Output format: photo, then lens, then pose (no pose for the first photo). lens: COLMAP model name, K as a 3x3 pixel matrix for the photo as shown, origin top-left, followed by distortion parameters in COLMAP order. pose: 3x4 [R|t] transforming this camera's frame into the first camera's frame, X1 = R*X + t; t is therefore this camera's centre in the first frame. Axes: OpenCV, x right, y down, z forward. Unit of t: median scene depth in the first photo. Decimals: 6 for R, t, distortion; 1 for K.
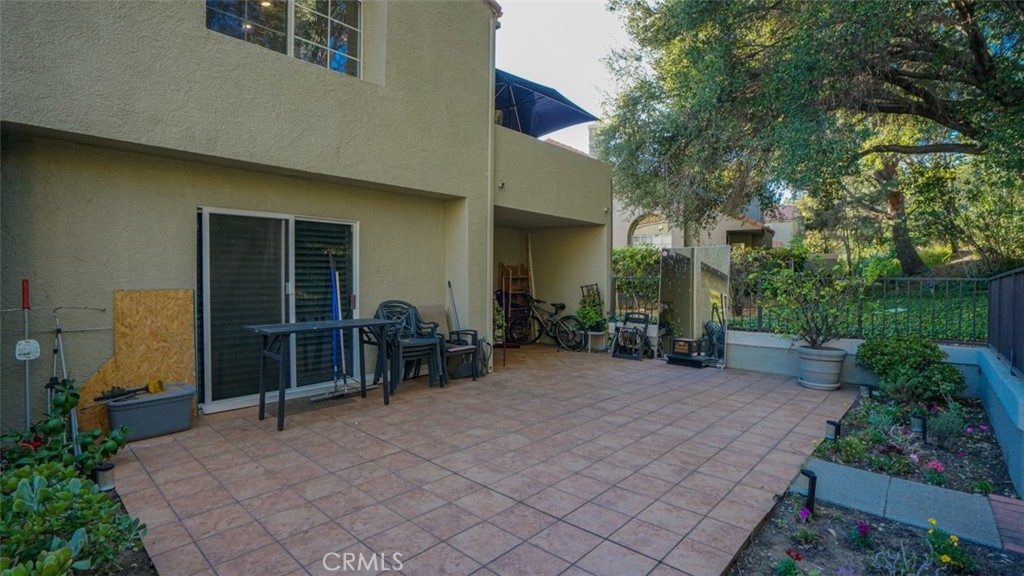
lens RADIAL K [[474.8, 0, 516.2], [0, 474.8, 269.7], [0, 0, 1]] dist [-0.040441, 0.000182]
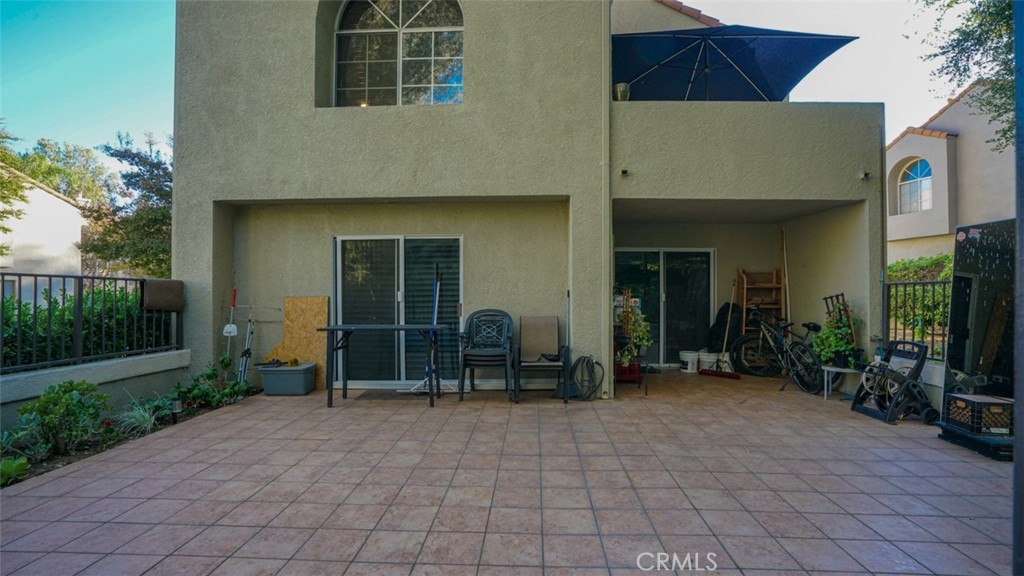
lens RADIAL K [[476.6, 0, 518.5], [0, 476.6, 288.5], [0, 0, 1]] dist [-0.055429, 0.020124]
pose [[0.649728, -0.016374, -0.759991, 0.709645], [0.019366, 0.999800, -0.004984, 0.034177], [0.759920, -0.011480, 0.649915, 0.495102]]
